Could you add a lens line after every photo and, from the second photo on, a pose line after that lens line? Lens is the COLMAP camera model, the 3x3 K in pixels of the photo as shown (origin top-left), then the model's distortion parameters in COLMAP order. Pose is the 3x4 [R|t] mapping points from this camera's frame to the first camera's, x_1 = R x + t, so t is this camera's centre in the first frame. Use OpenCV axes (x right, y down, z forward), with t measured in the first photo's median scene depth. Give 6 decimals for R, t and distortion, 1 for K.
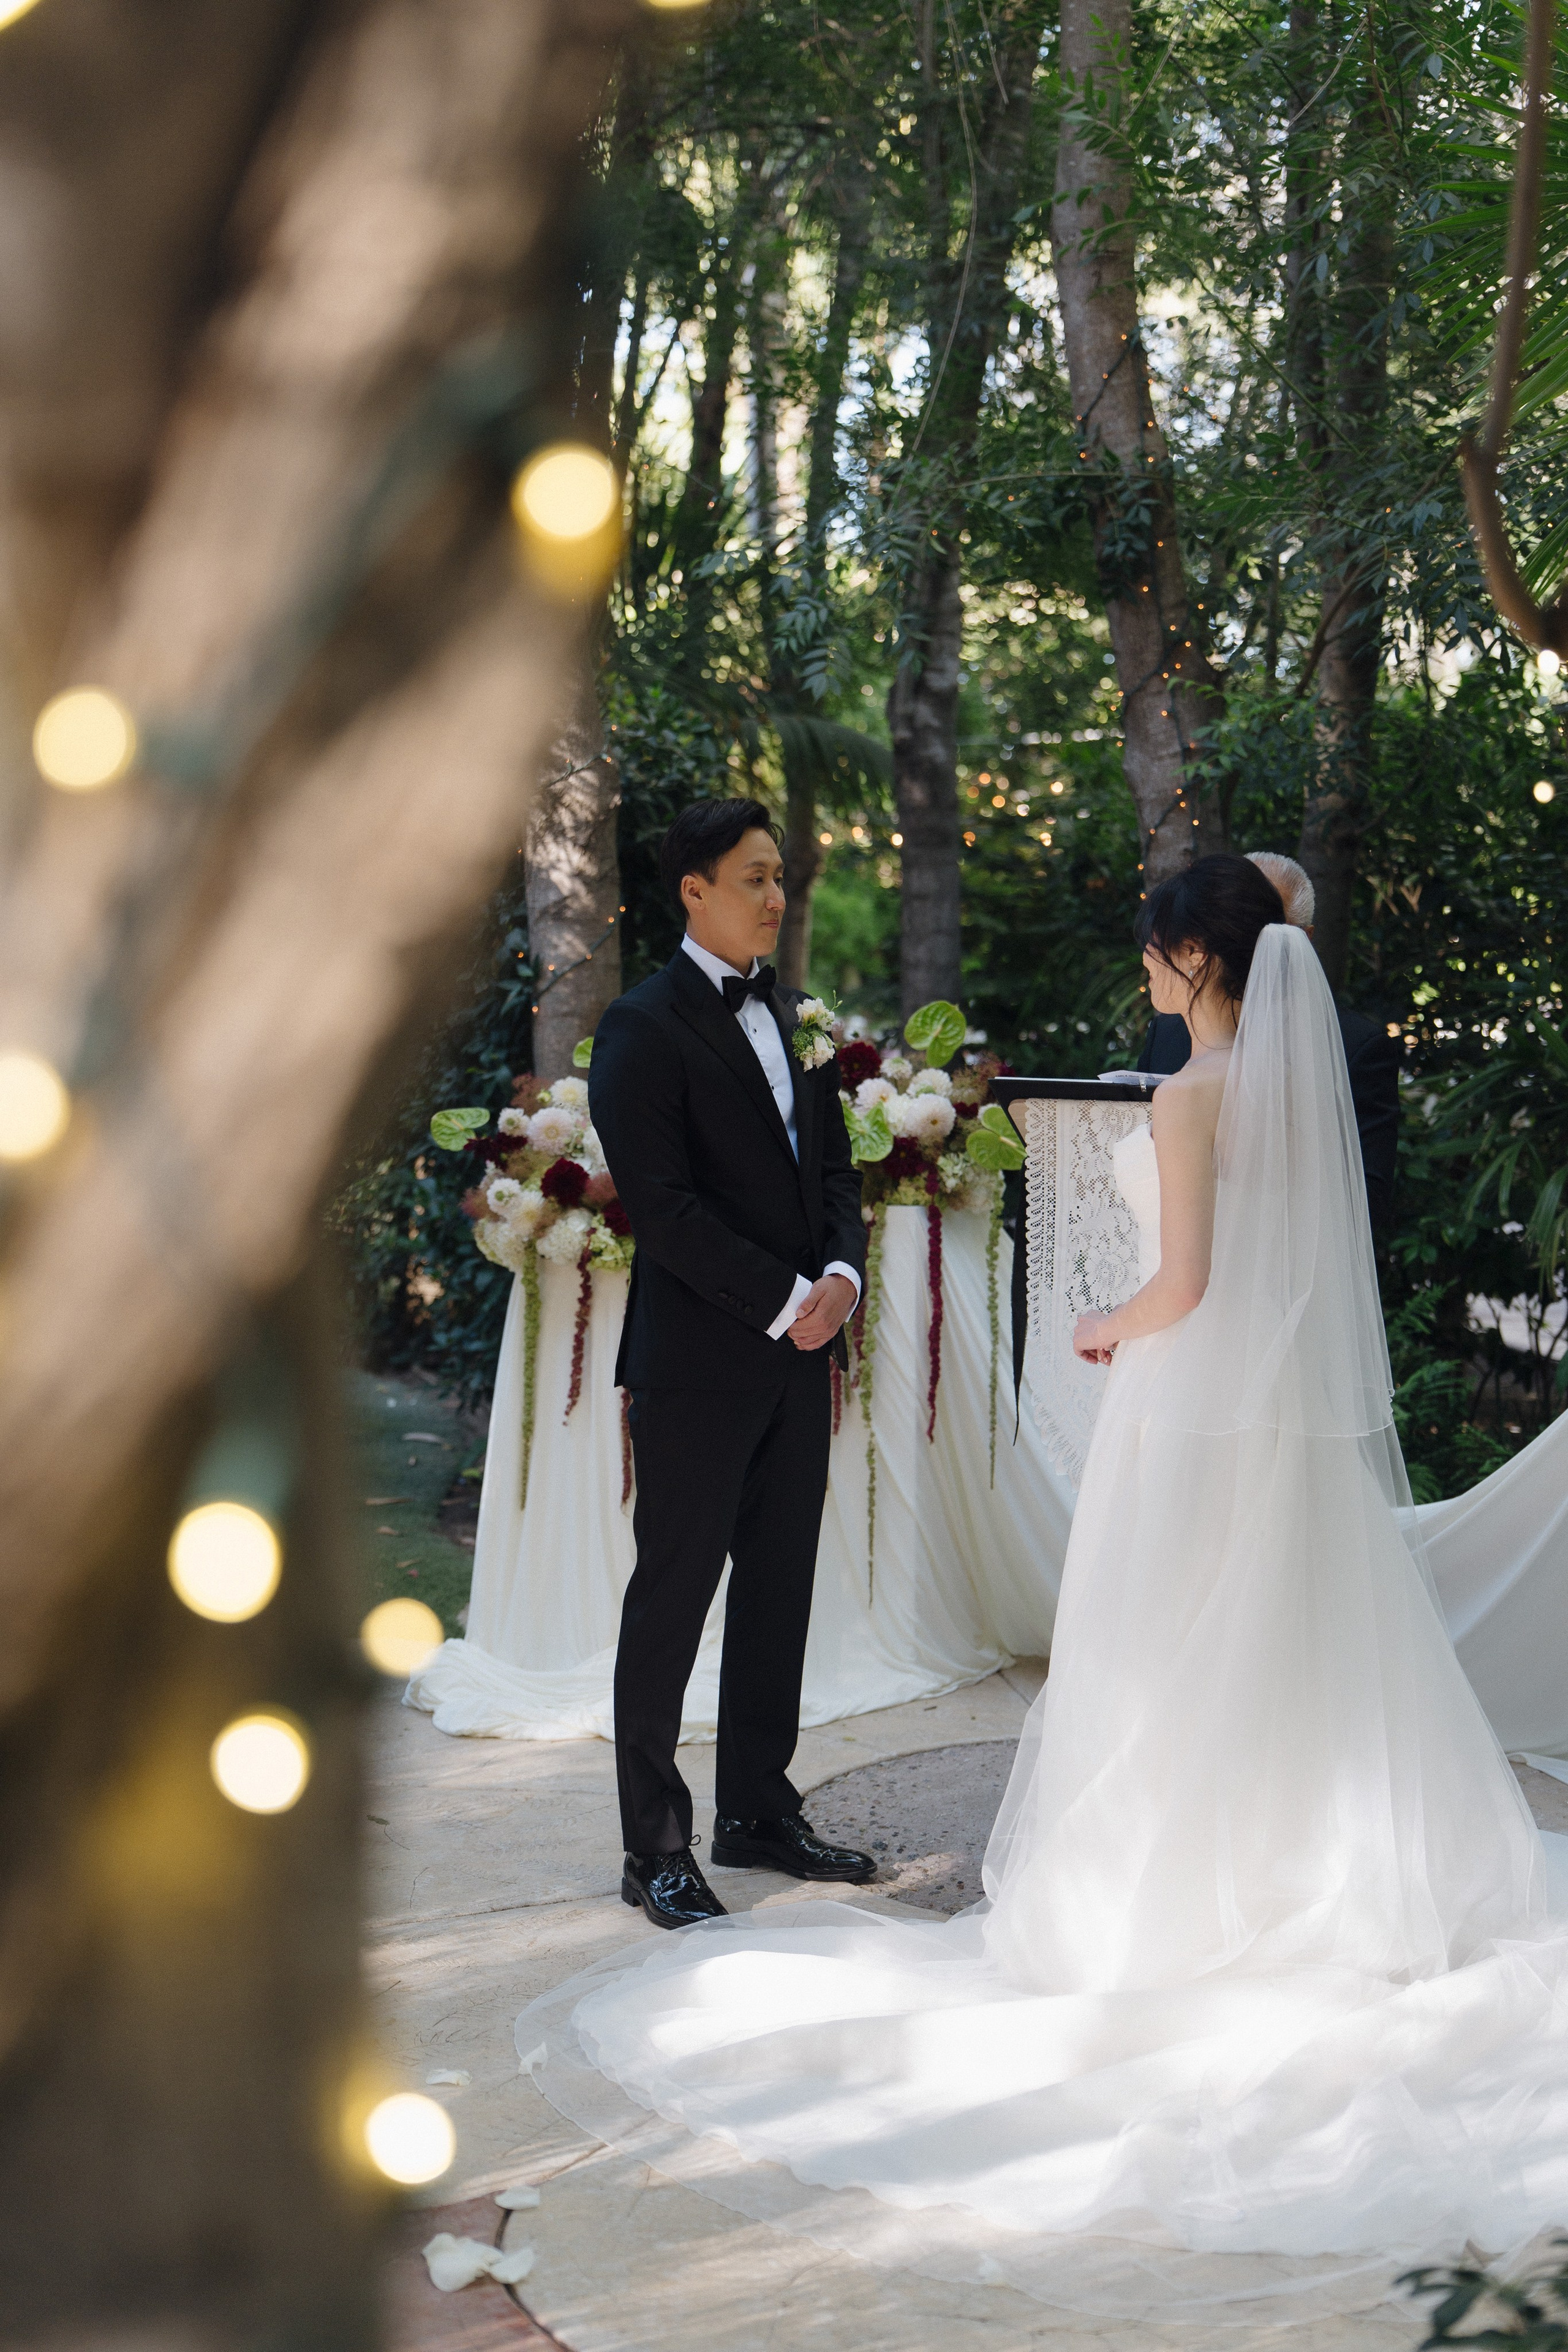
lens RADIAL K [[3099.9, 0, 774.8], [0, 3099.9, 1208.3], [0, 0, 1]] dist [0.225535, 0.000000]
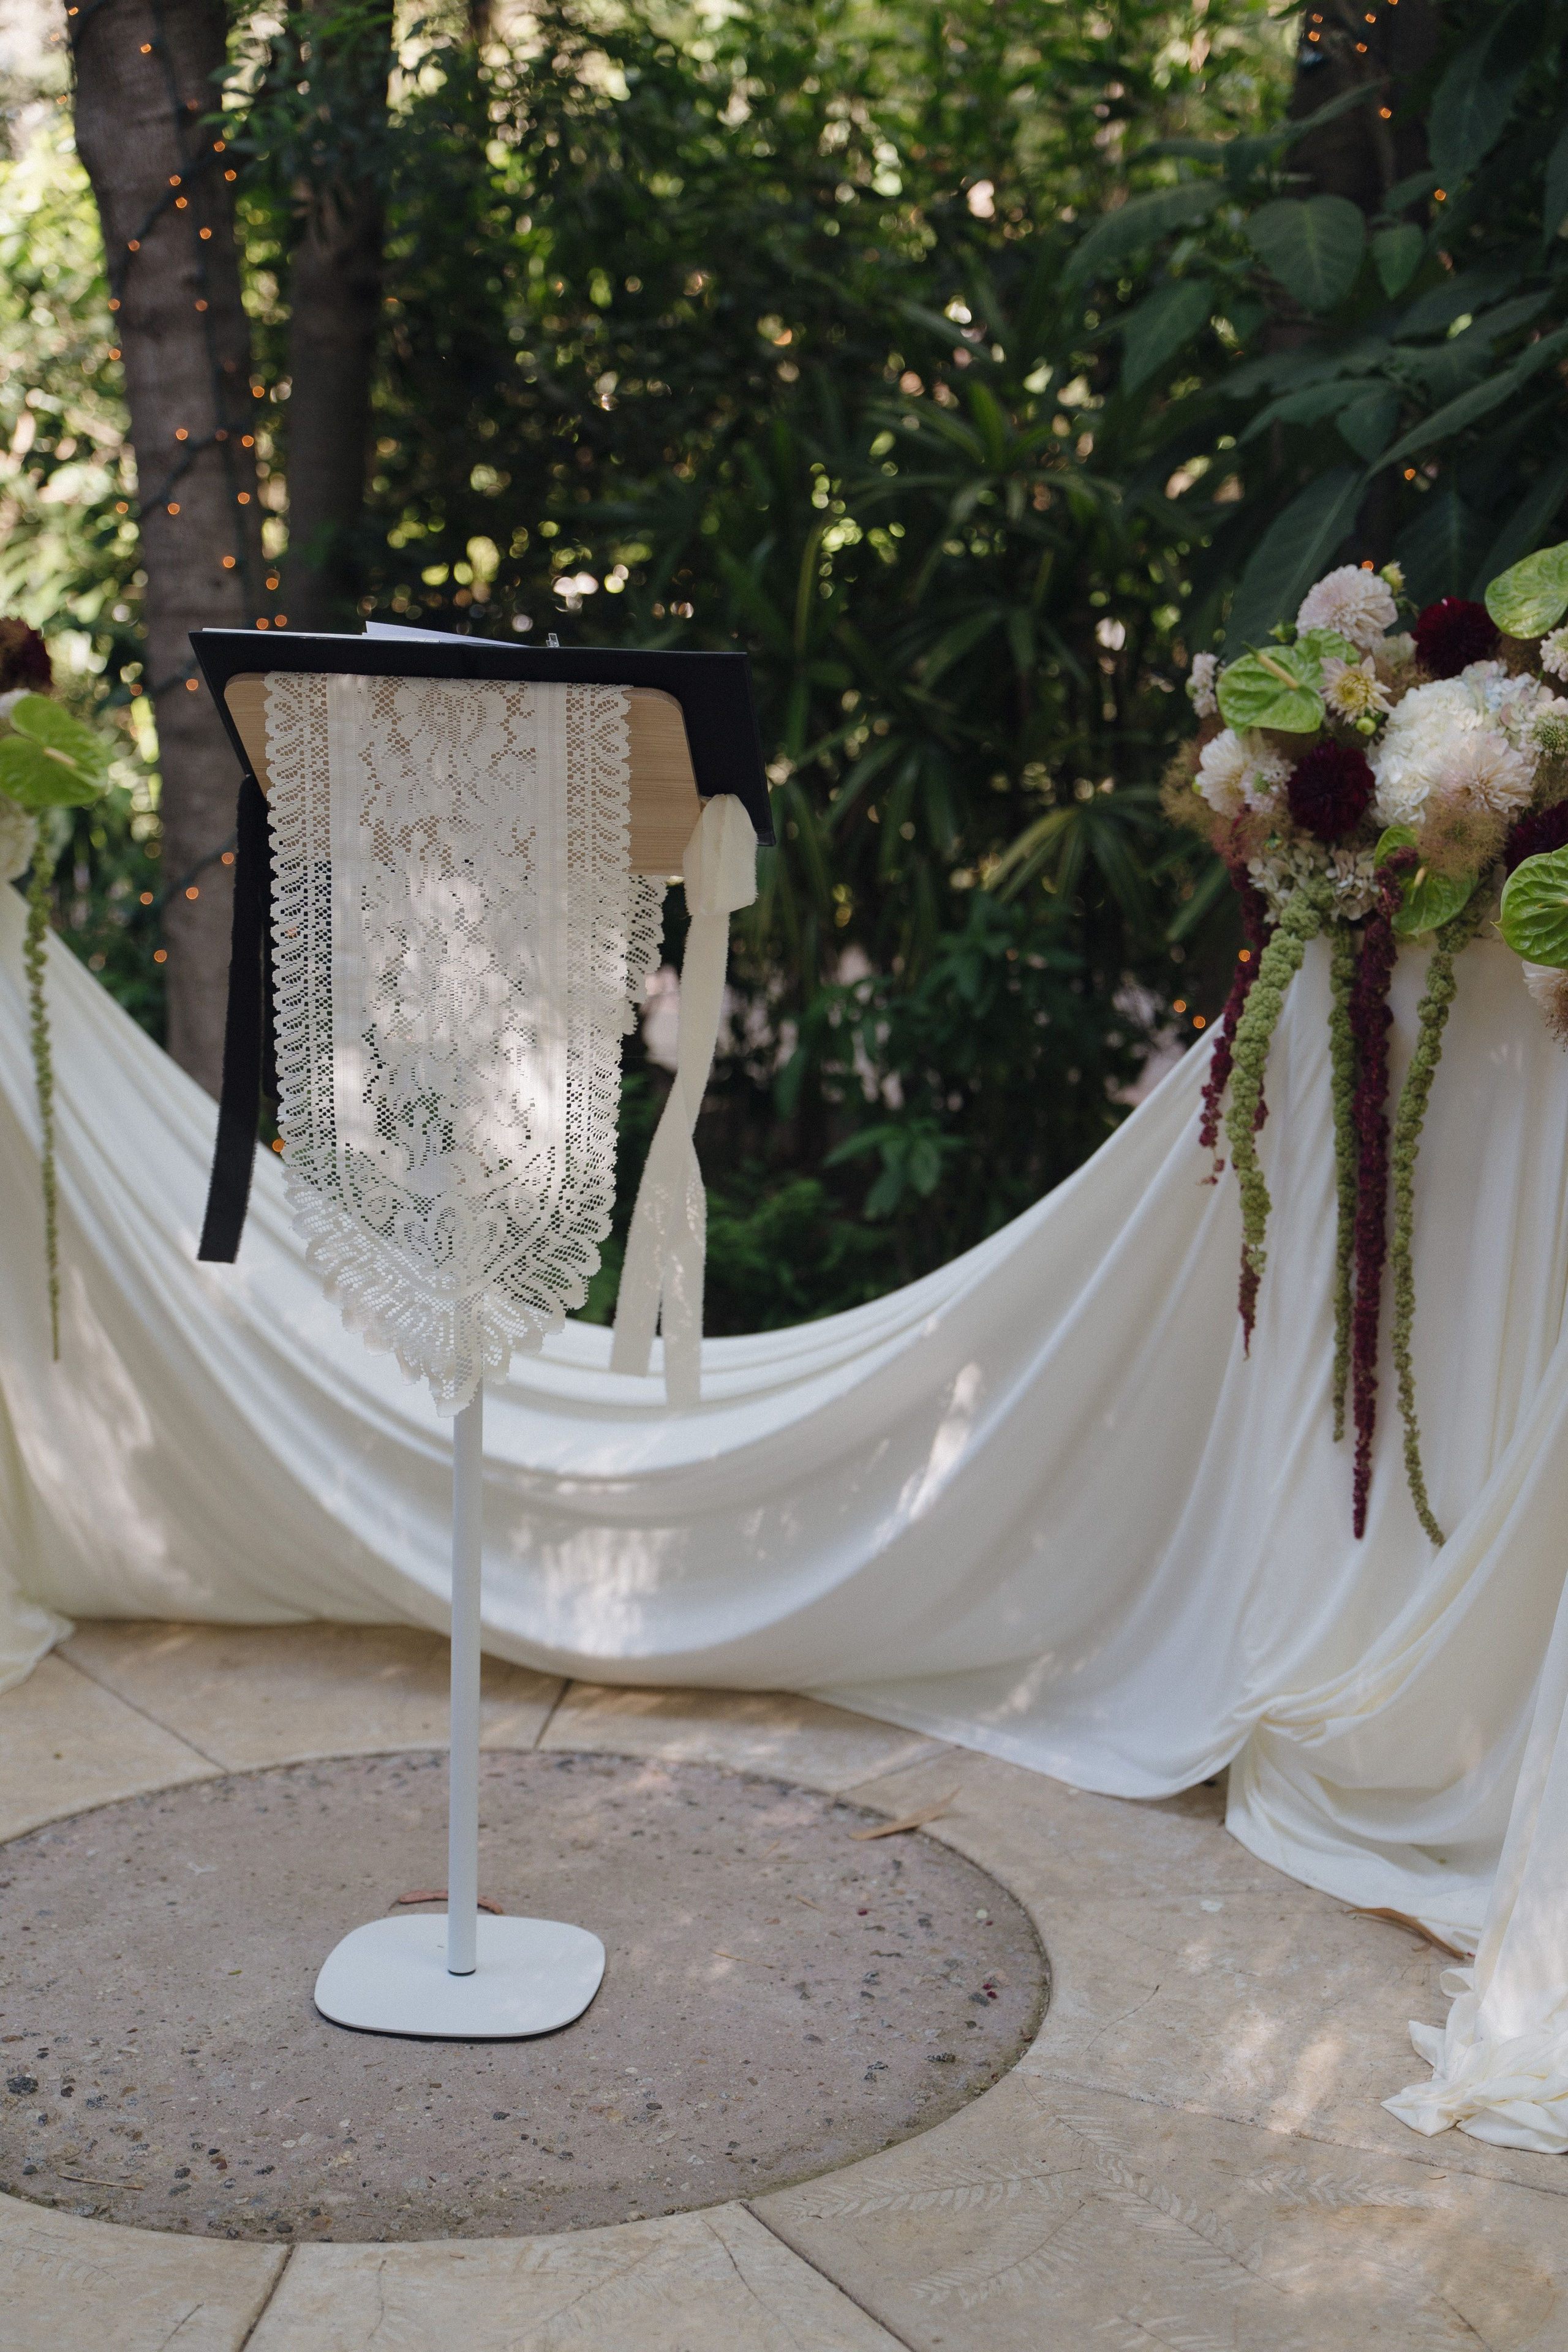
lens RADIAL K [[3593.6, 0, 794.0], [0, 3593.6, 1172.7], [0, 0, 1]] dist [0.213477, 0.000000]
pose [[0.916997, -0.064449, 0.393653, -0.069349], [0.026659, 0.994557, 0.100728, -0.009068], [-0.398002, -0.081873, 0.913724, 0.326410]]
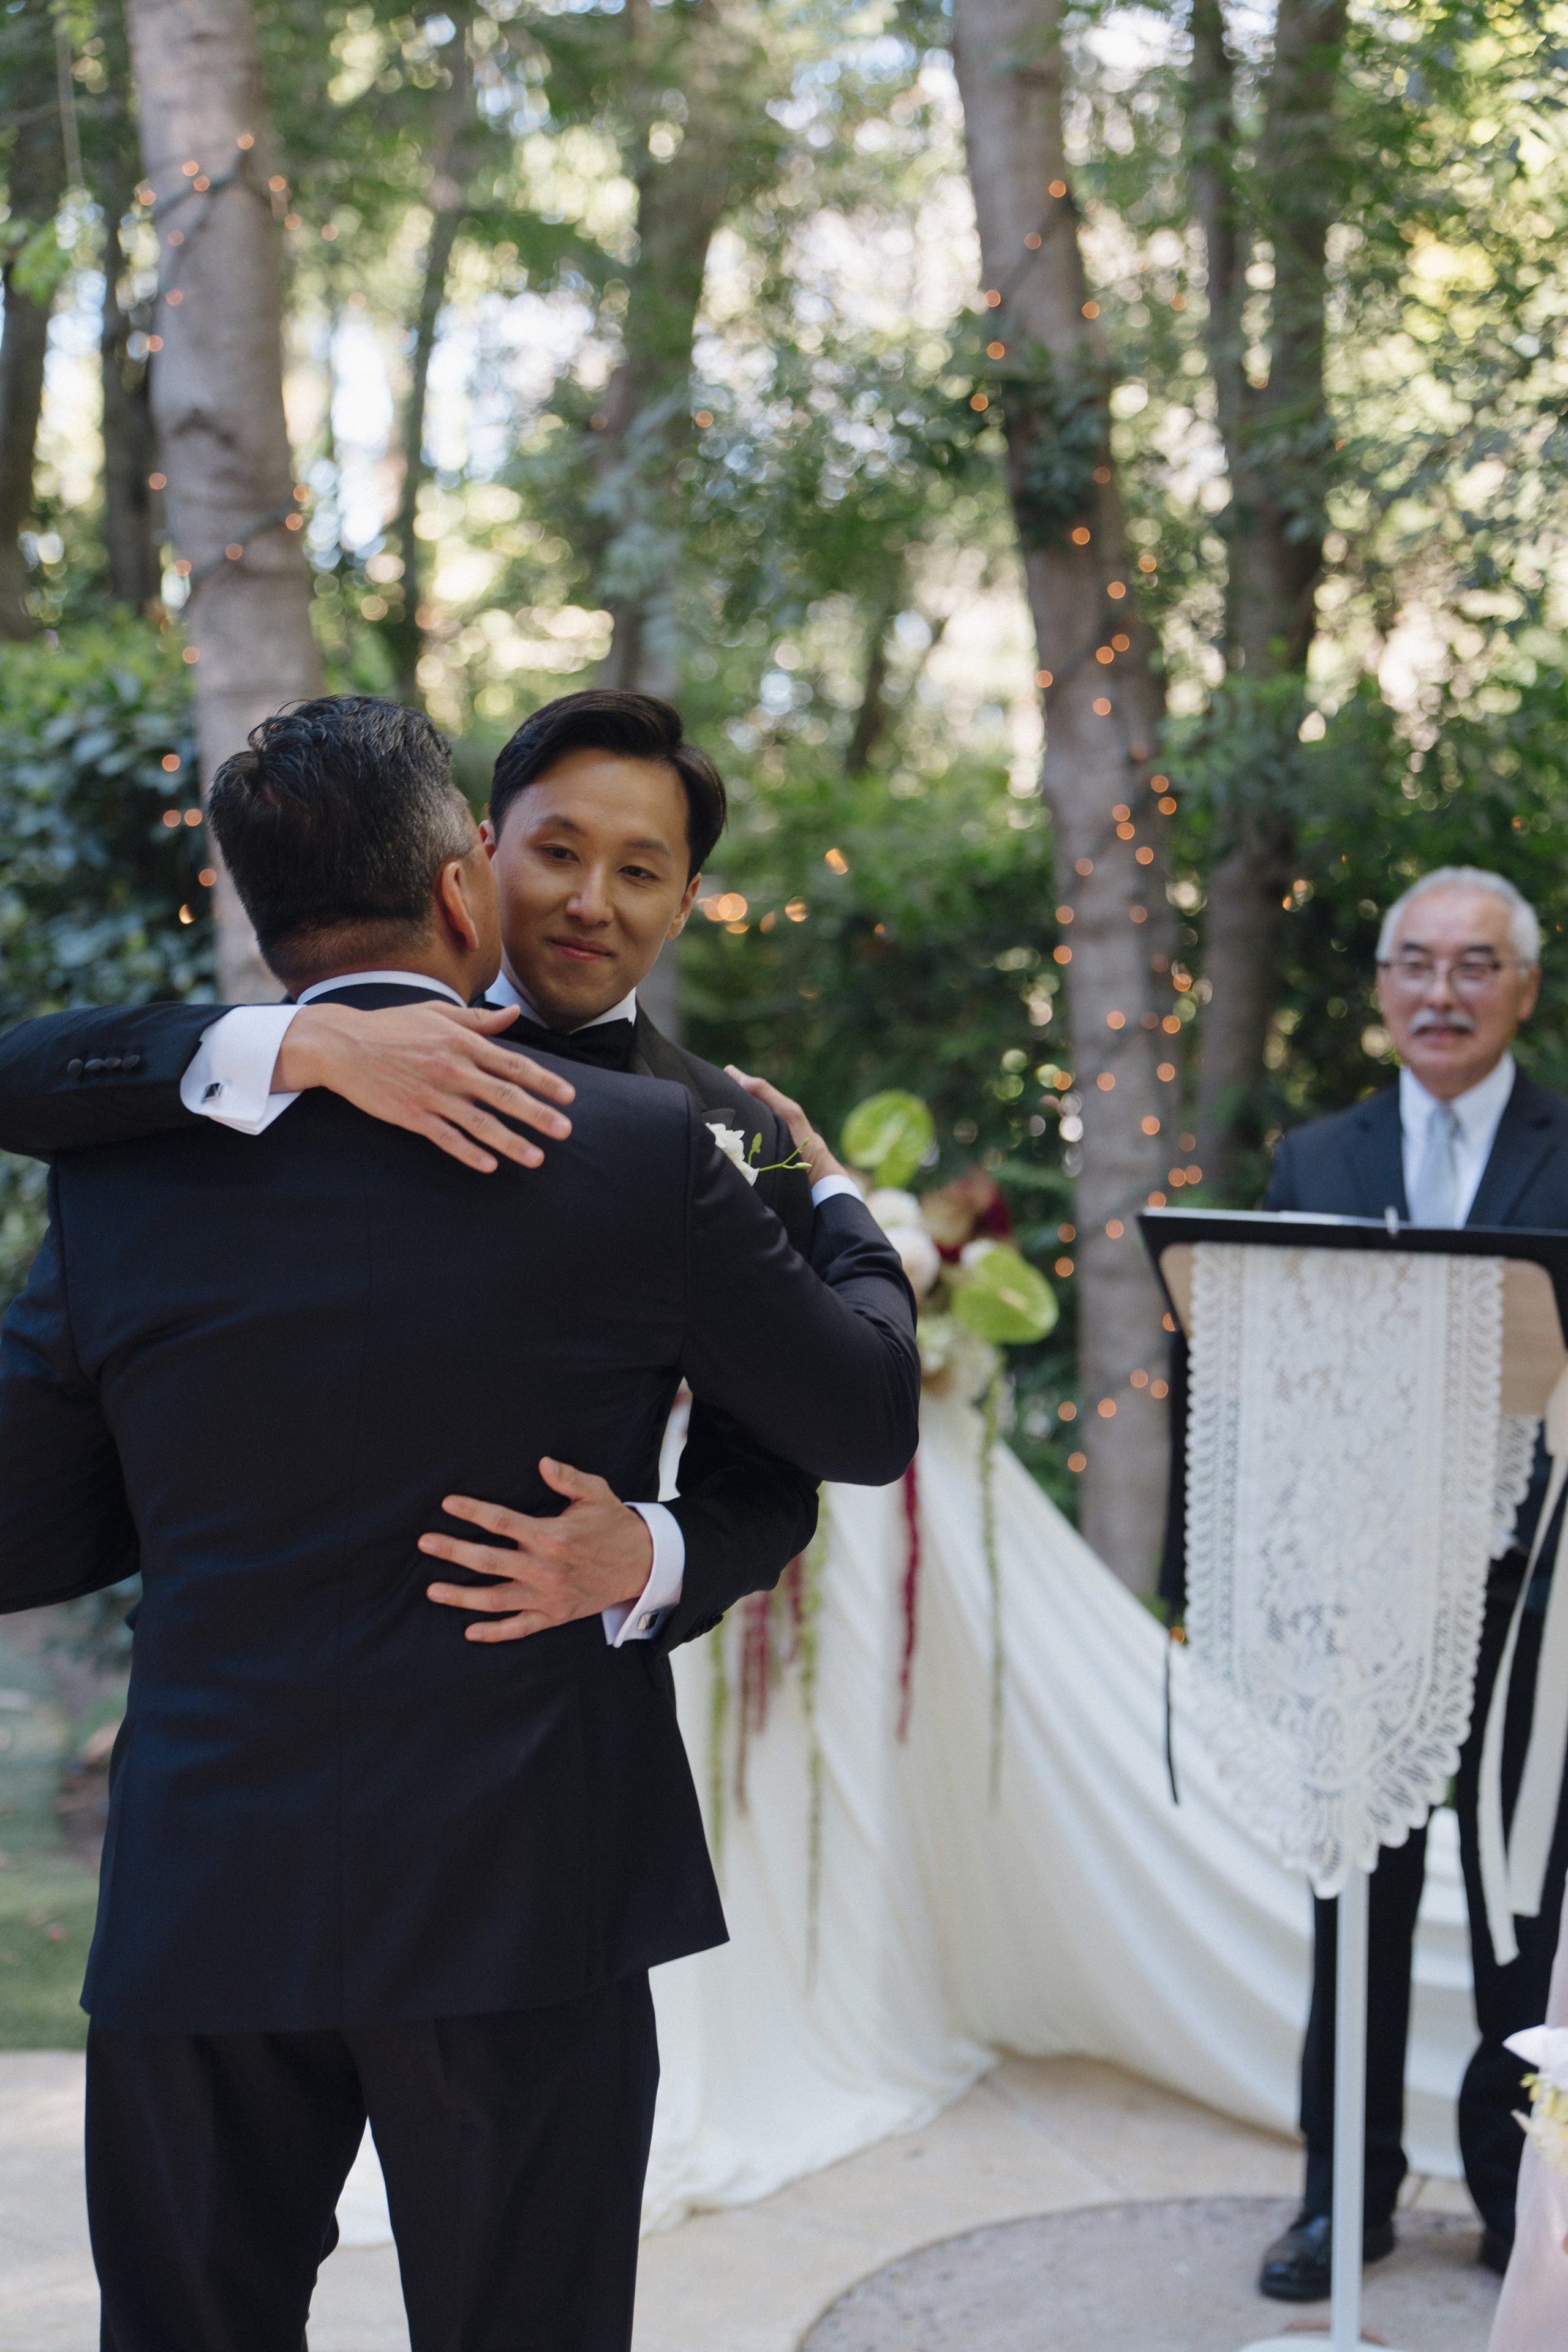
lens RADIAL K [[3470.8, 0, 793.2], [0, 3470.8, 1193.2], [0, 0, 1]] dist [0.239263, 0.000000]
pose [[0.986764, -0.000617, 0.162160, -0.097144], [0.006824, 0.999265, -0.037724, -0.016232], [-0.162018, 0.038331, 0.986043, 0.249272]]
